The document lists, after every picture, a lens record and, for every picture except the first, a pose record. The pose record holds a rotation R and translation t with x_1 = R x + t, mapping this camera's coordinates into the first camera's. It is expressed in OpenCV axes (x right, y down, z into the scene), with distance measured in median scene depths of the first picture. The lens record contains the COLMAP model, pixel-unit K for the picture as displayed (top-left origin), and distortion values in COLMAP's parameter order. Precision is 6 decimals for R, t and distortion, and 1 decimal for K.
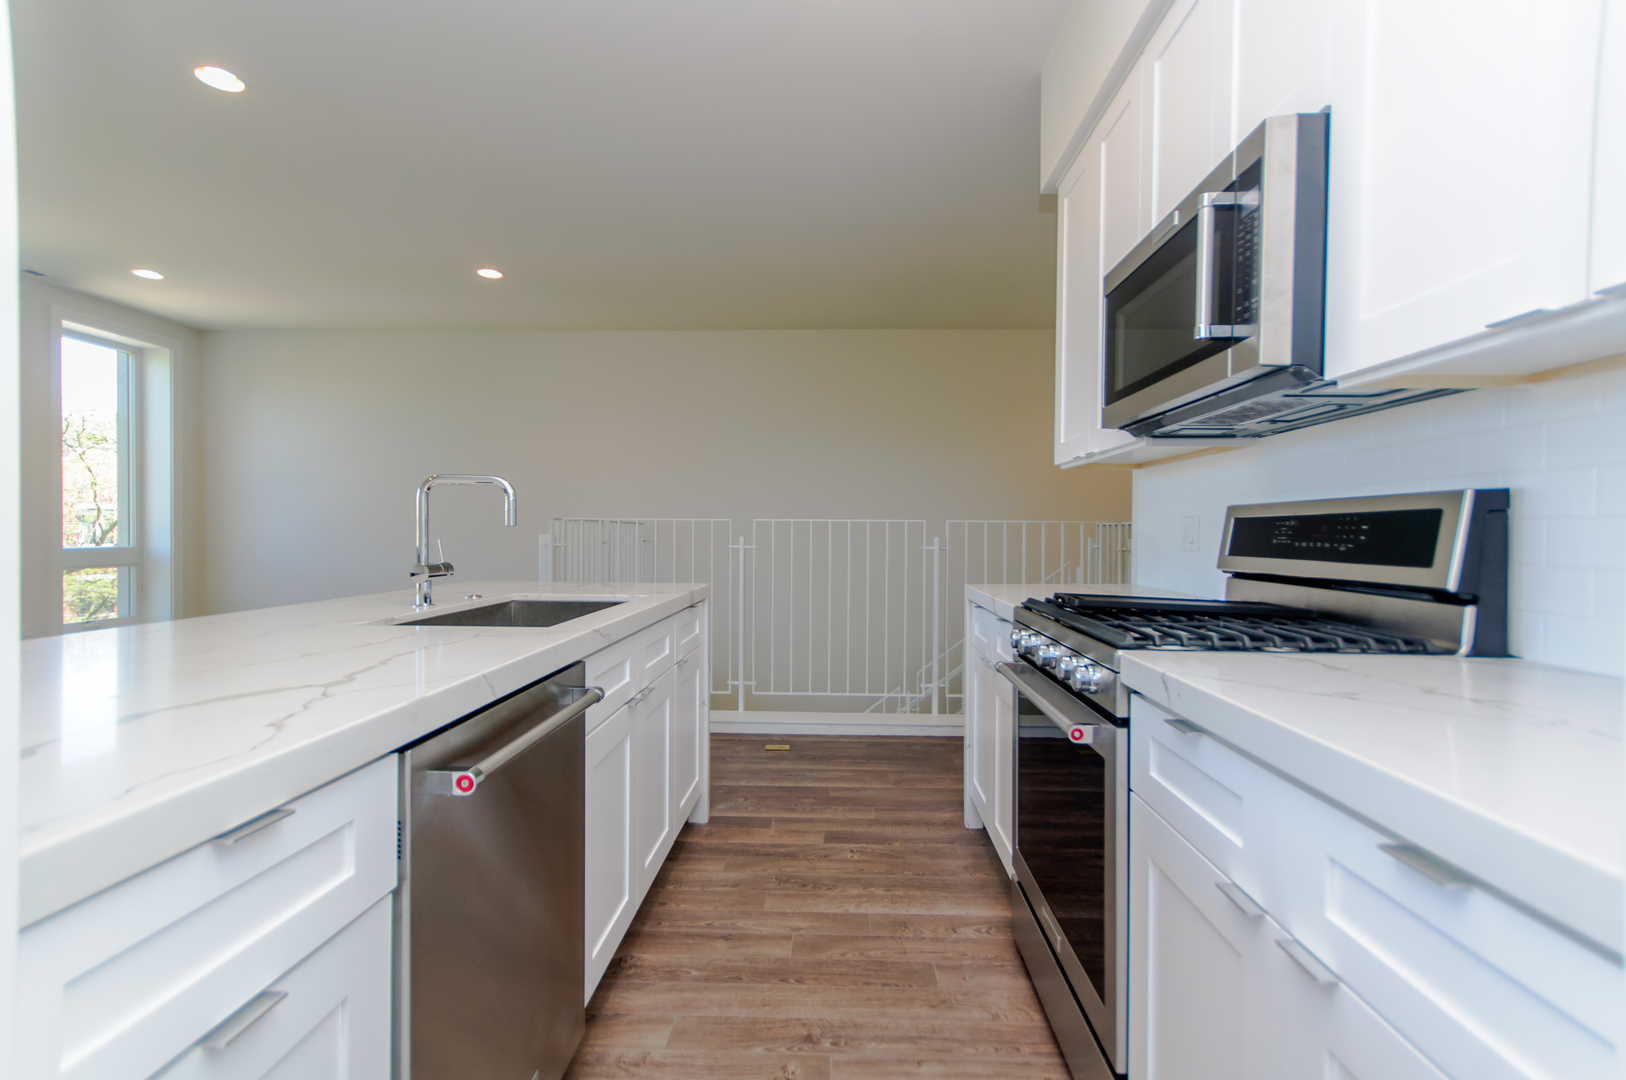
lens RADIAL K [[683.8, 0, 830.0], [0, 683.8, 537.5], [0, 0, 1]] dist [0.000220, -0.000010]
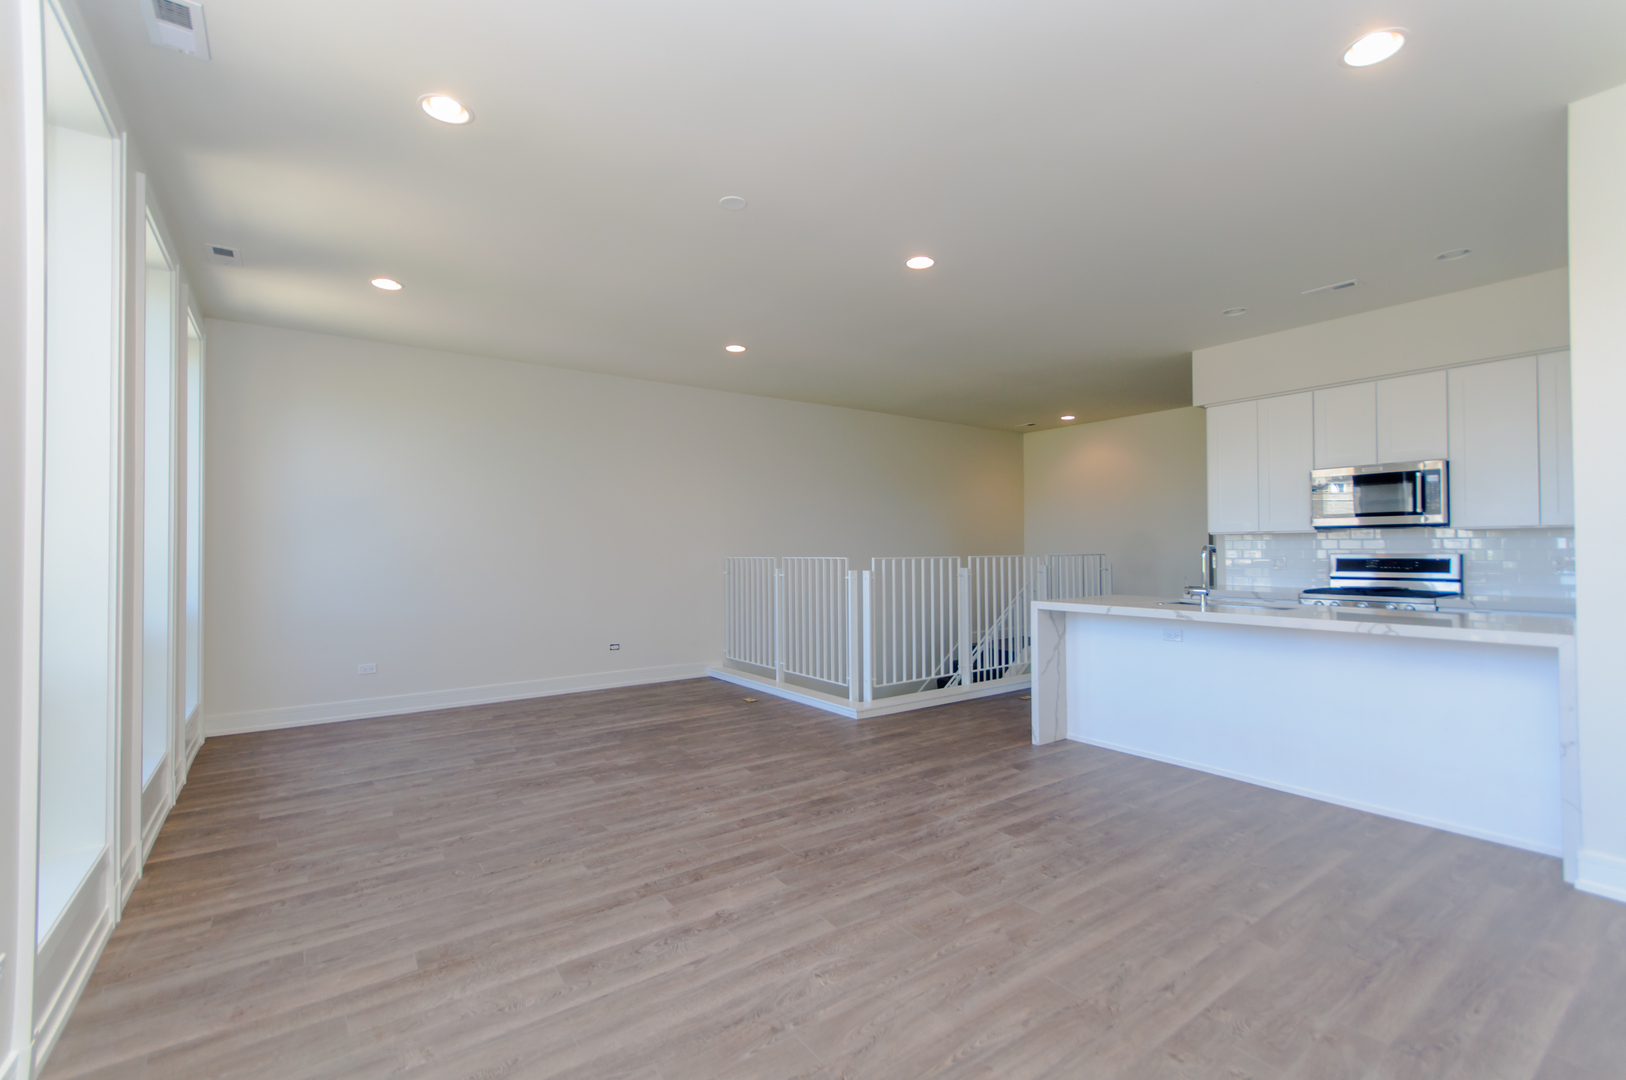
lens RADIAL K [[715.3, 0, 813.0], [0, 715.3, 540.0], [0, 0, 1]] dist [0.004996, 0.000407]
pose [[0.801529, -0.003989, 0.597943, -3.400395], [0.017562, 0.999703, -0.016873, -0.108617], [-0.597698, 0.024026, 0.801361, -0.111284]]
